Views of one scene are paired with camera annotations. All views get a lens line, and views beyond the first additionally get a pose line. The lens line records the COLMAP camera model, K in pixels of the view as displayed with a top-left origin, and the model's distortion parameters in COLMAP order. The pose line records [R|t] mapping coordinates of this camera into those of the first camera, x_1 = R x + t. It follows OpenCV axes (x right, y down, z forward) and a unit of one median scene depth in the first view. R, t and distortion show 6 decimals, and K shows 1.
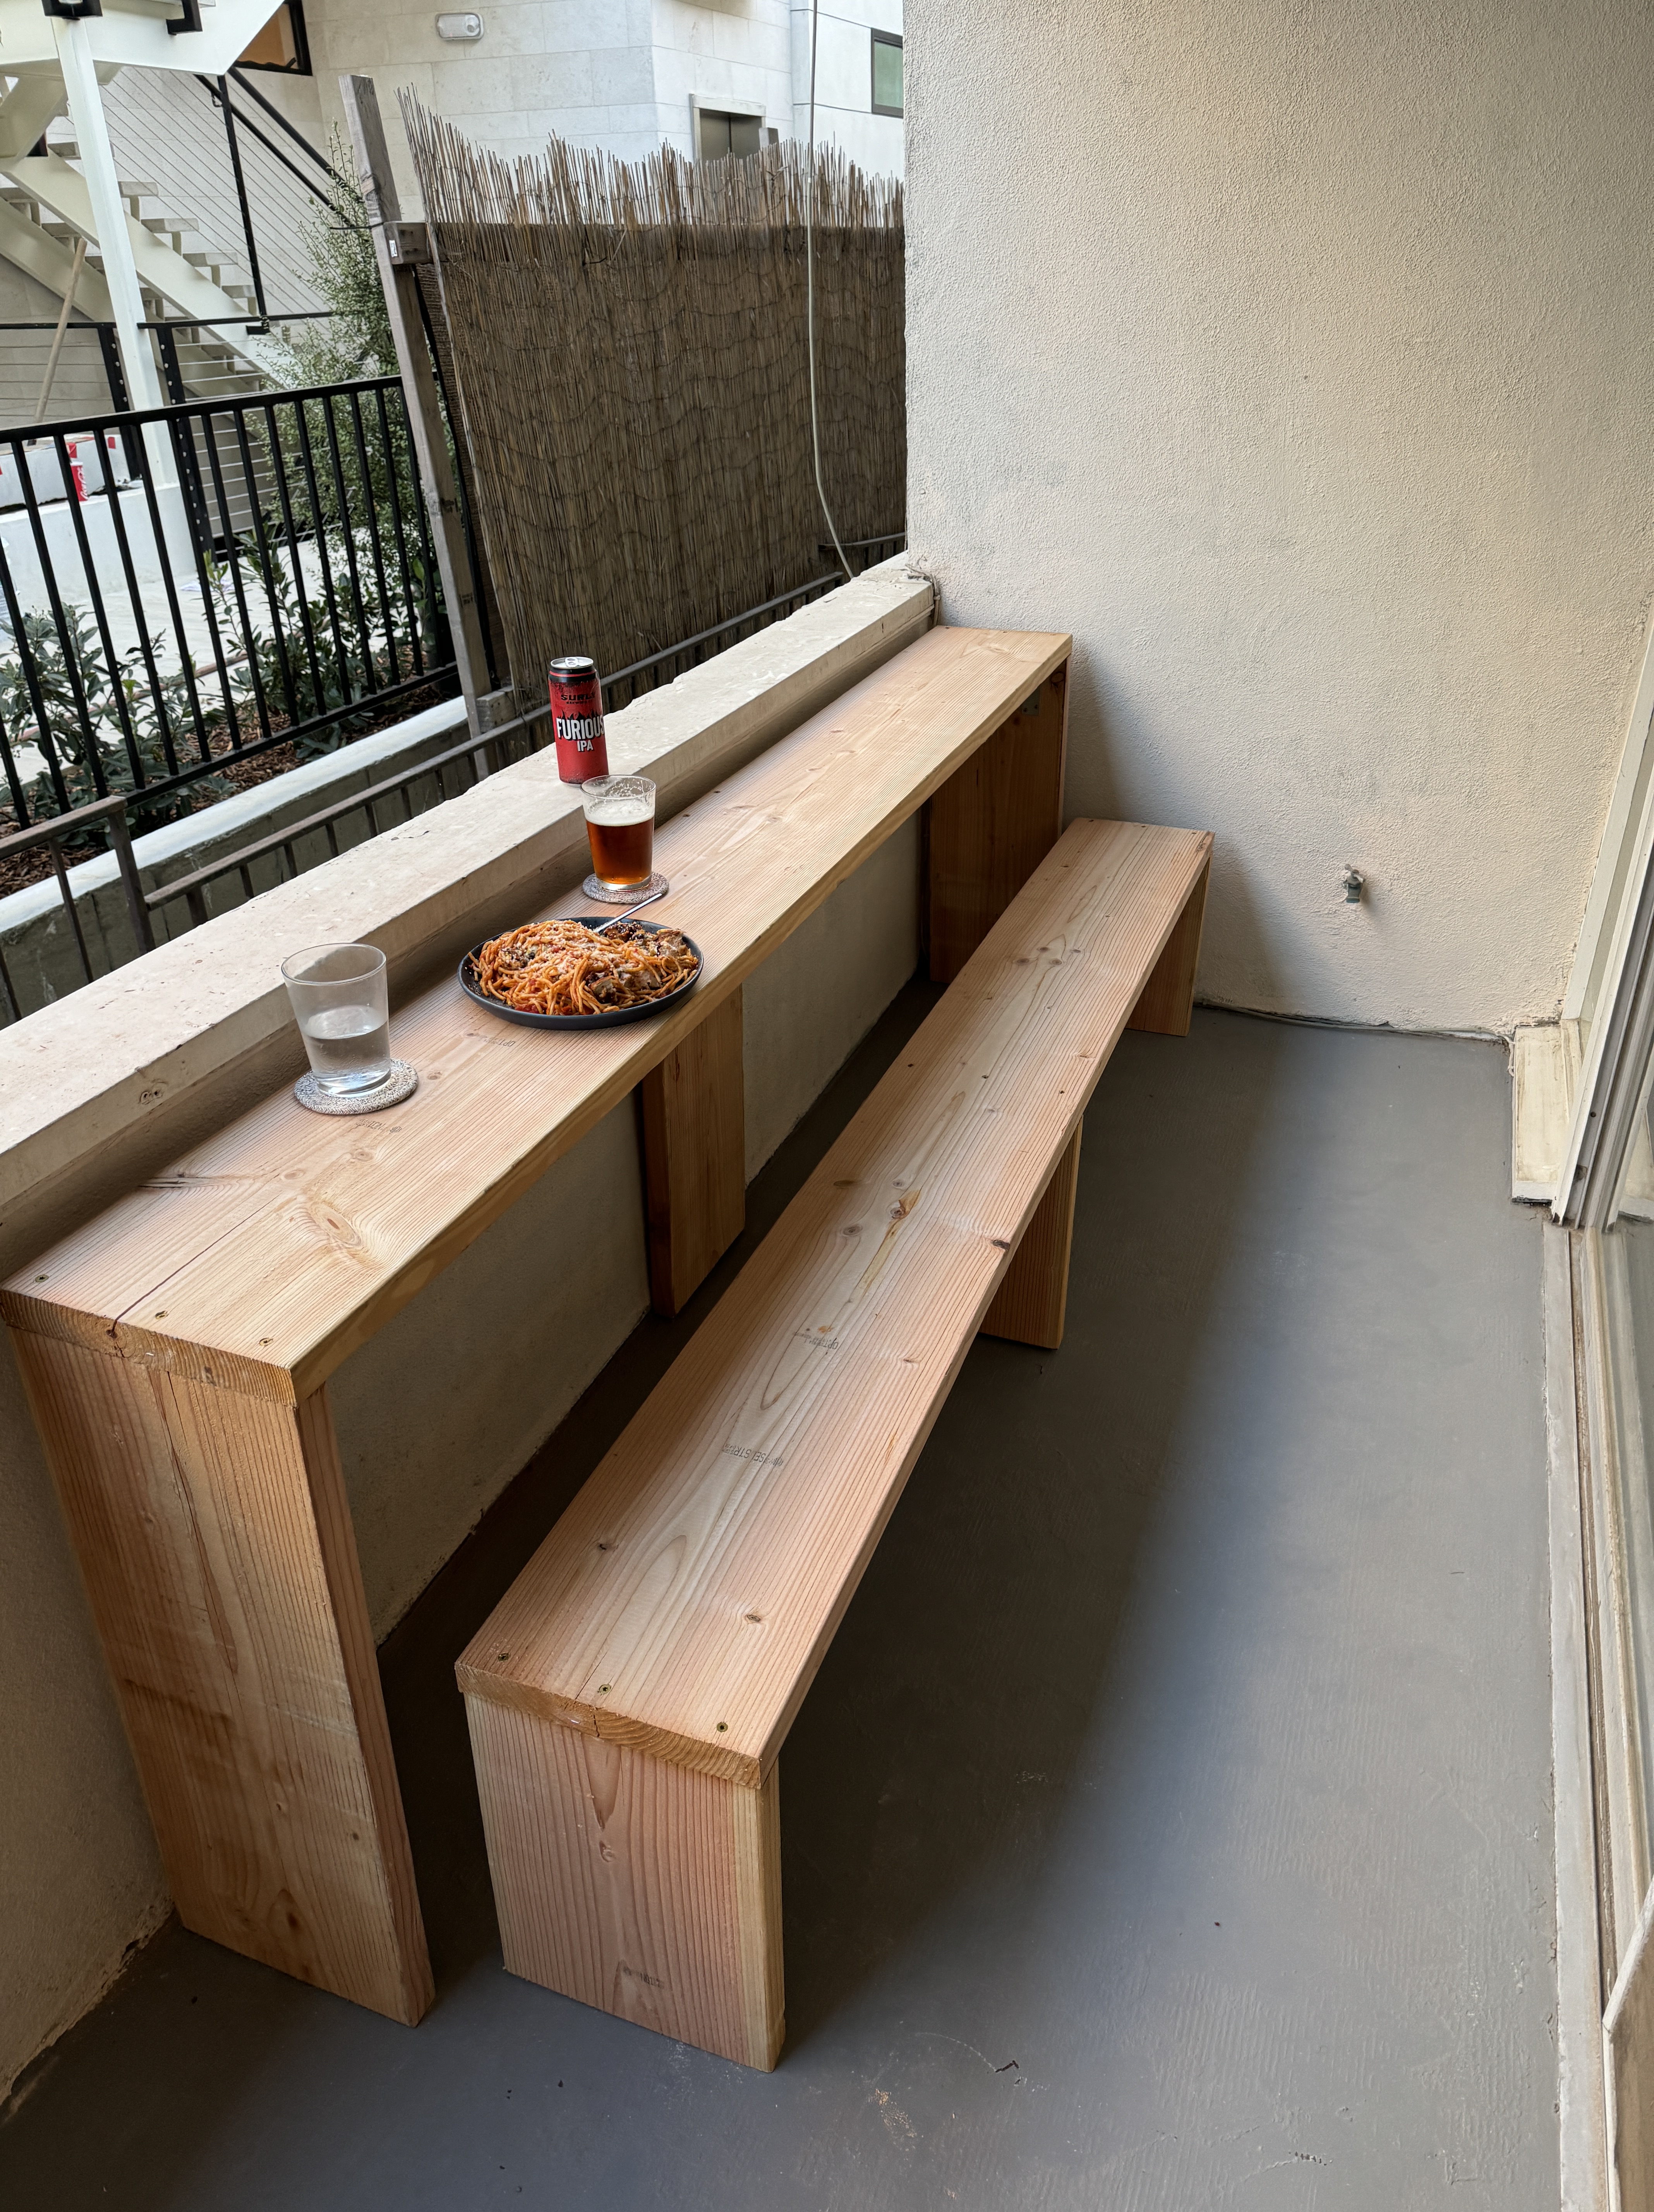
lens RADIAL K [[1564.8, 0, 832.6], [0, 1564.8, 1122.1], [0, 0, 1]] dist [0.027243, -0.031154]
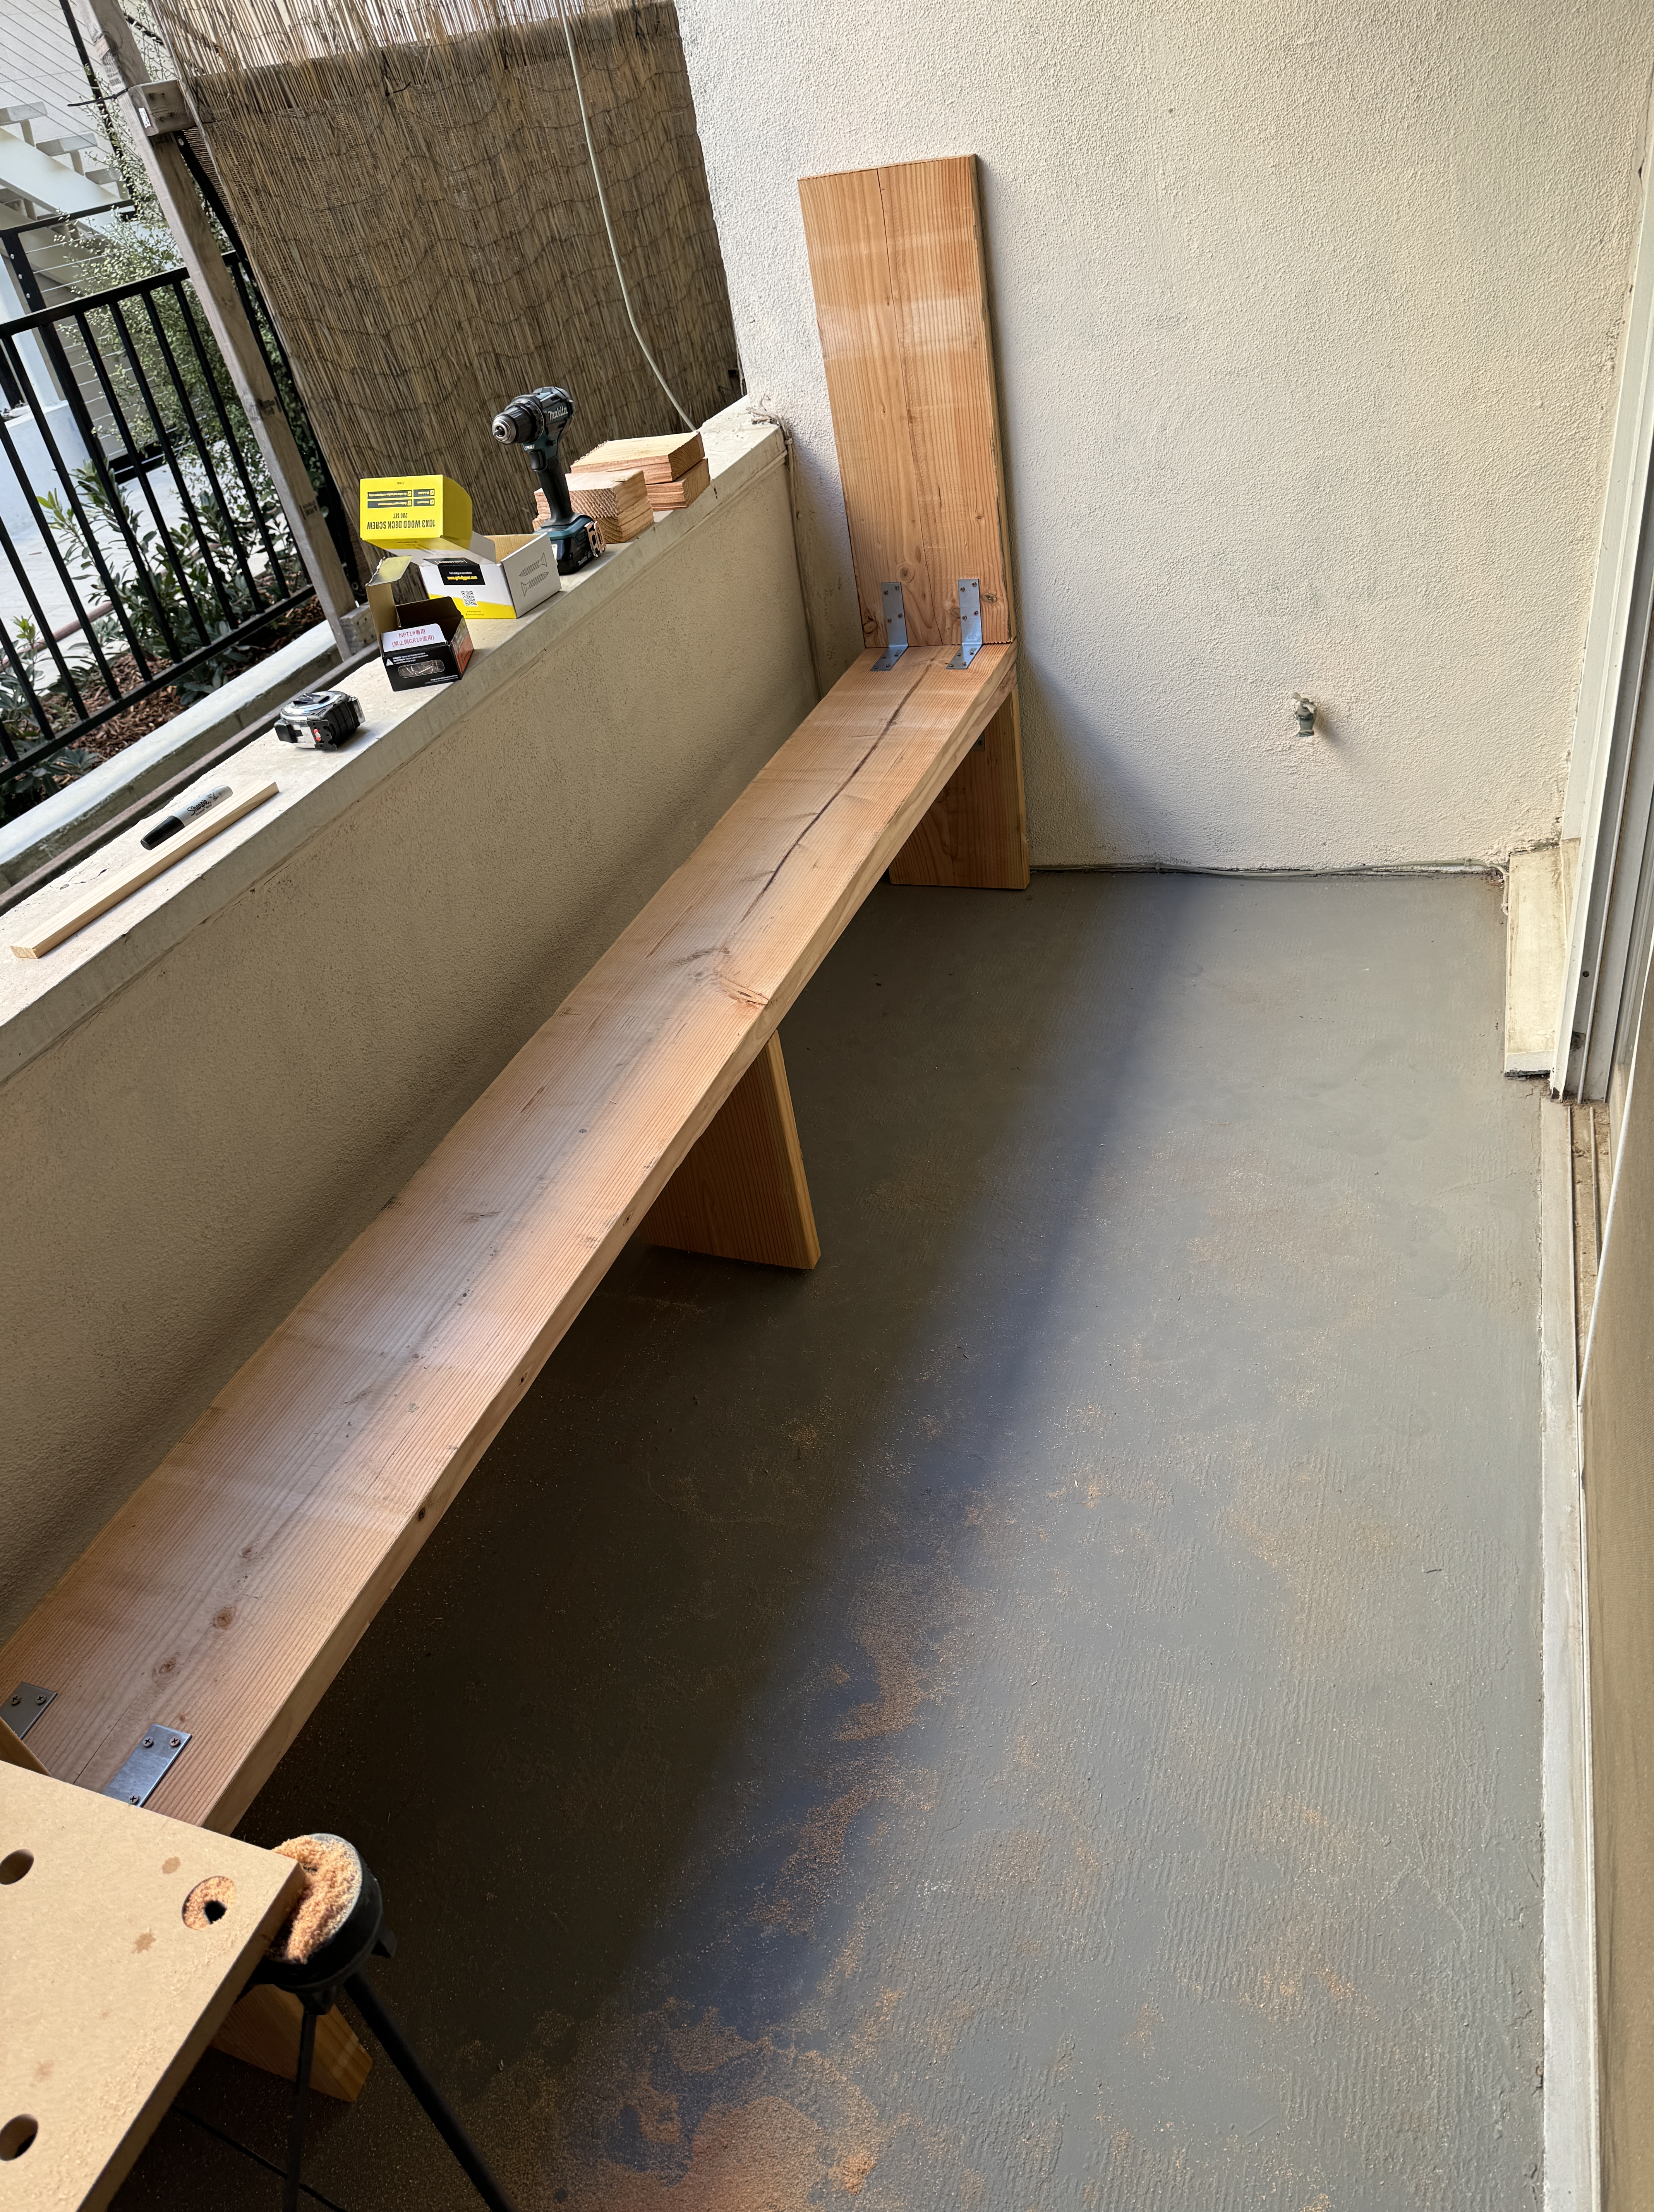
lens RADIAL K [[1564.8, 0, 820.0], [0, 1564.8, 1128.7], [0, 0, 1]] dist [0.027243, -0.031154]
pose [[0.990396, -0.122547, -0.064023, 0.093073], [0.128932, 0.985803, 0.107561, -0.053220], [0.049932, -0.114783, 0.992135, 0.099589]]
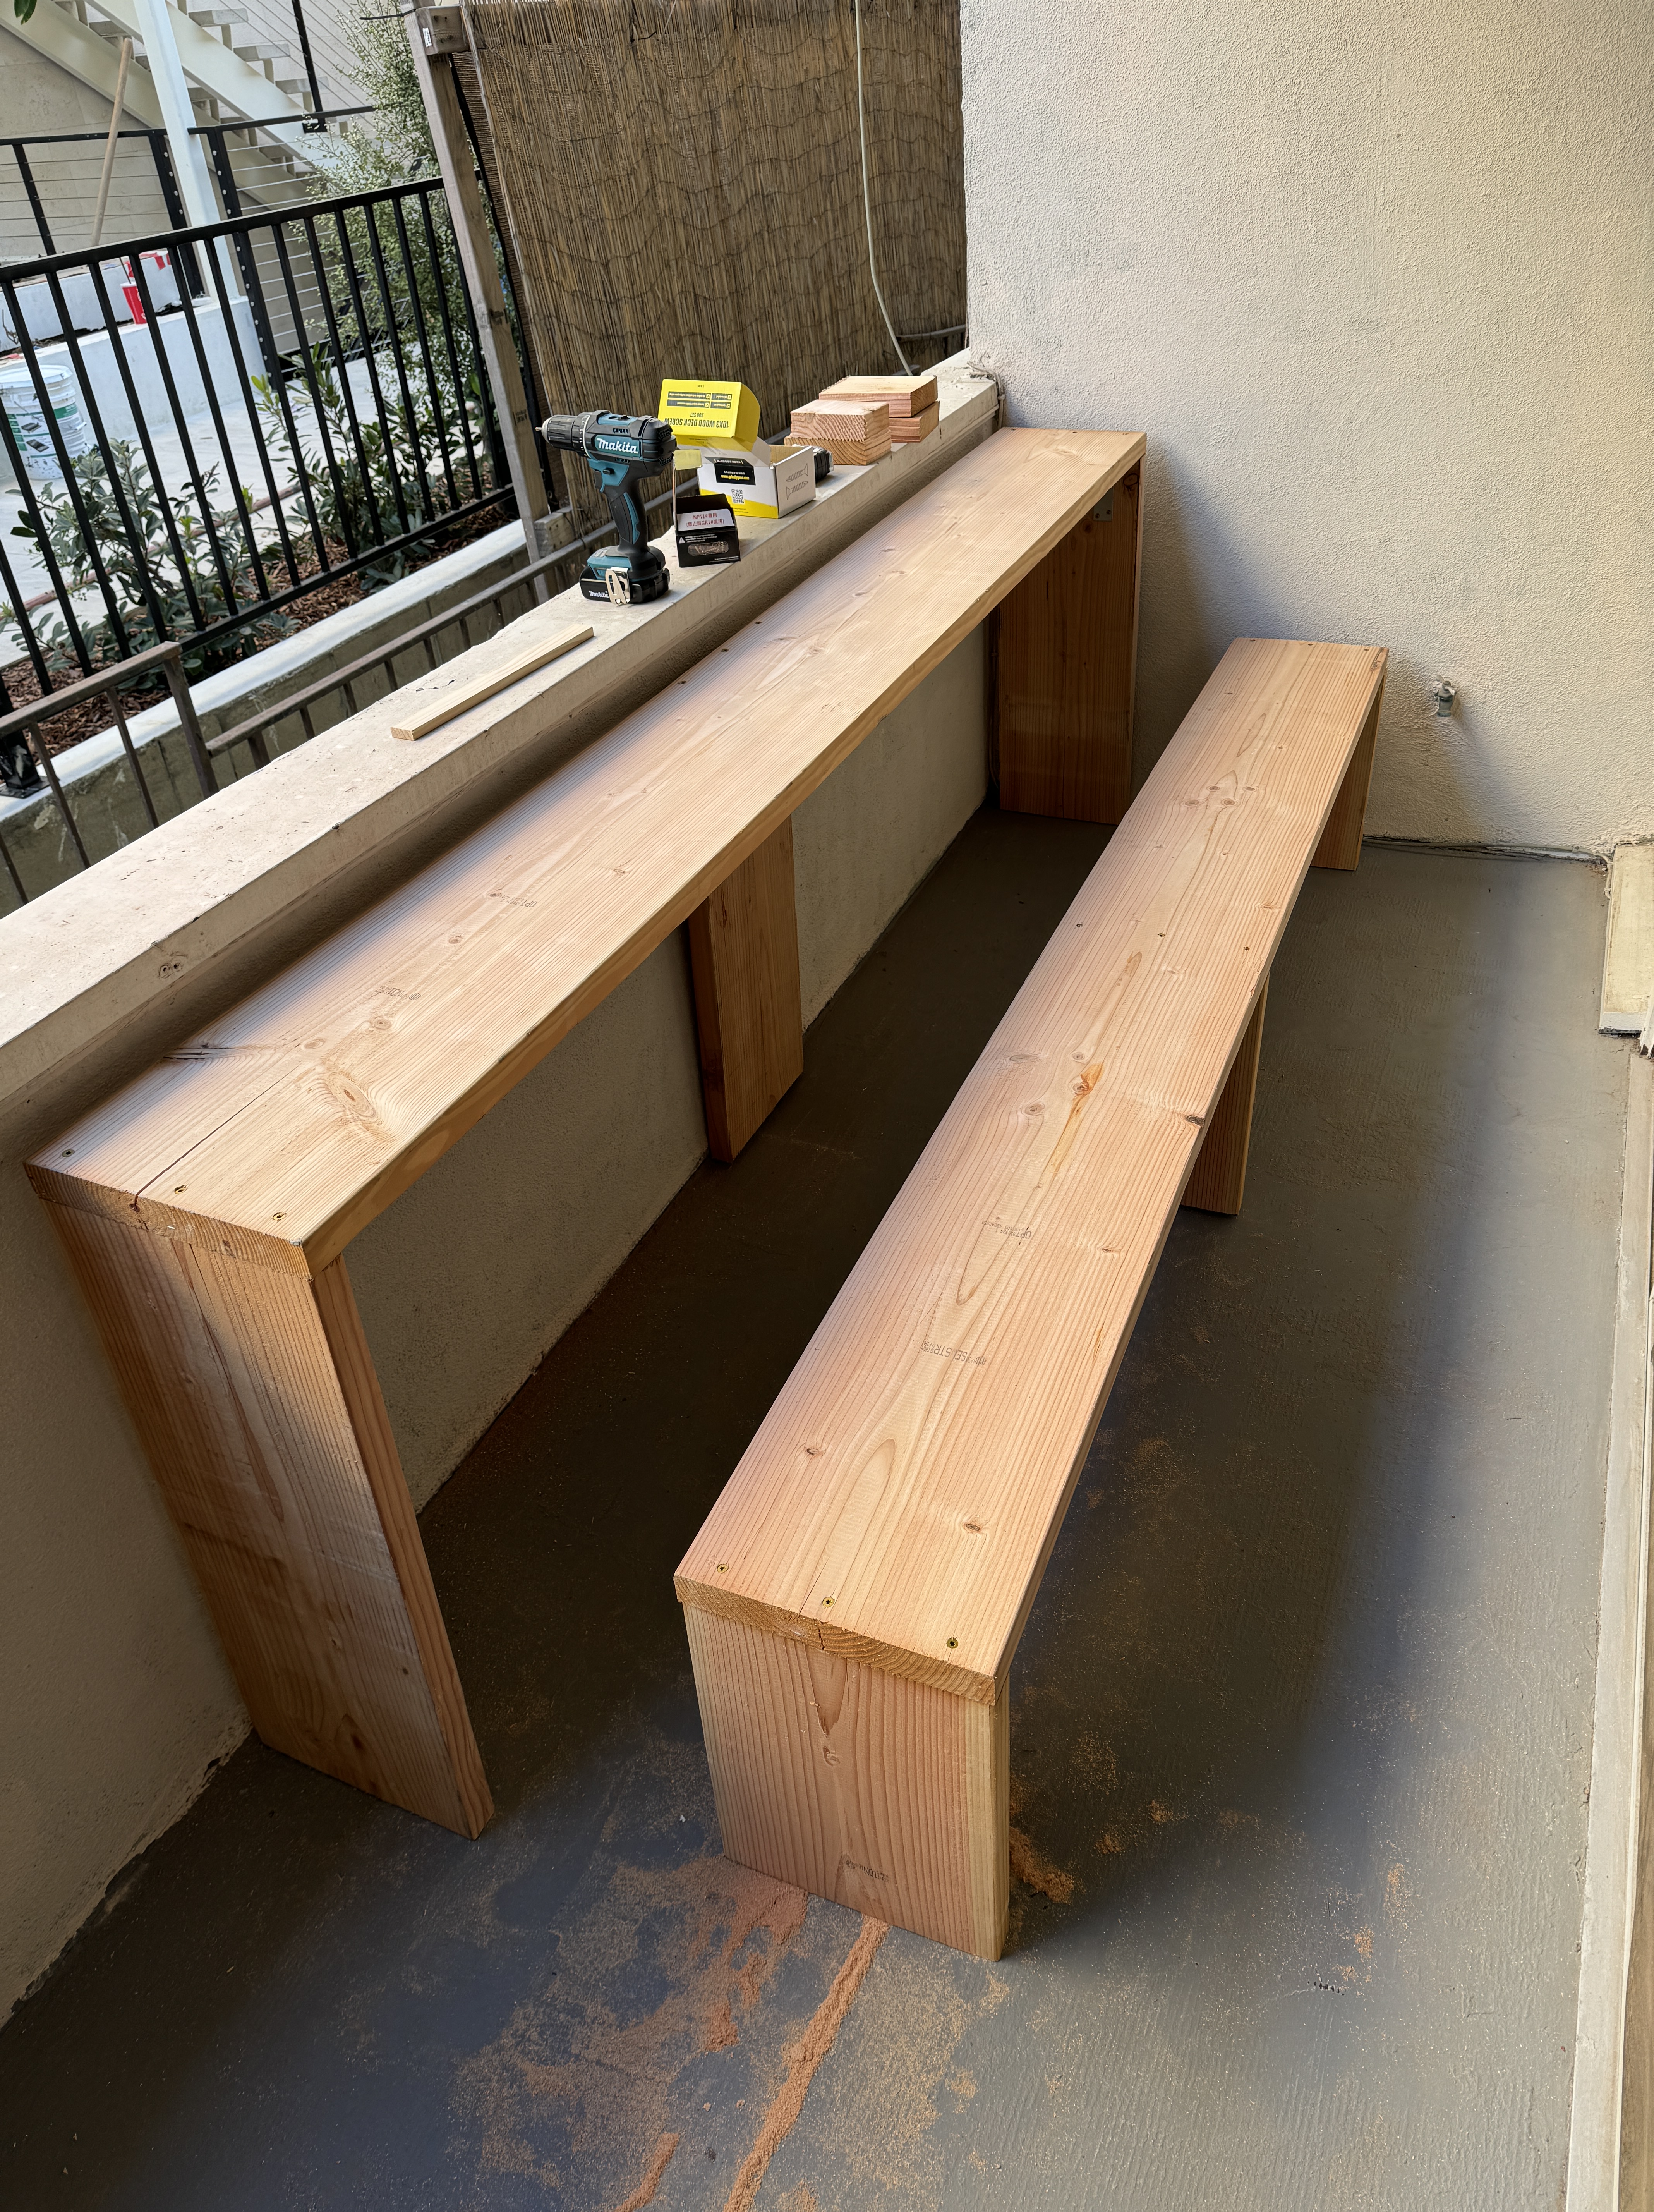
lens RADIAL K [[1564.8, 0, 828.4], [0, 1564.8, 1106.2], [0, 0, 1]] dist [0.027243, -0.031154]
pose [[0.997637, -0.009763, -0.068008, 0.023154], [0.016880, 0.994342, 0.104878, -0.011606], [0.066599, -0.105779, 0.992157, 0.008593]]
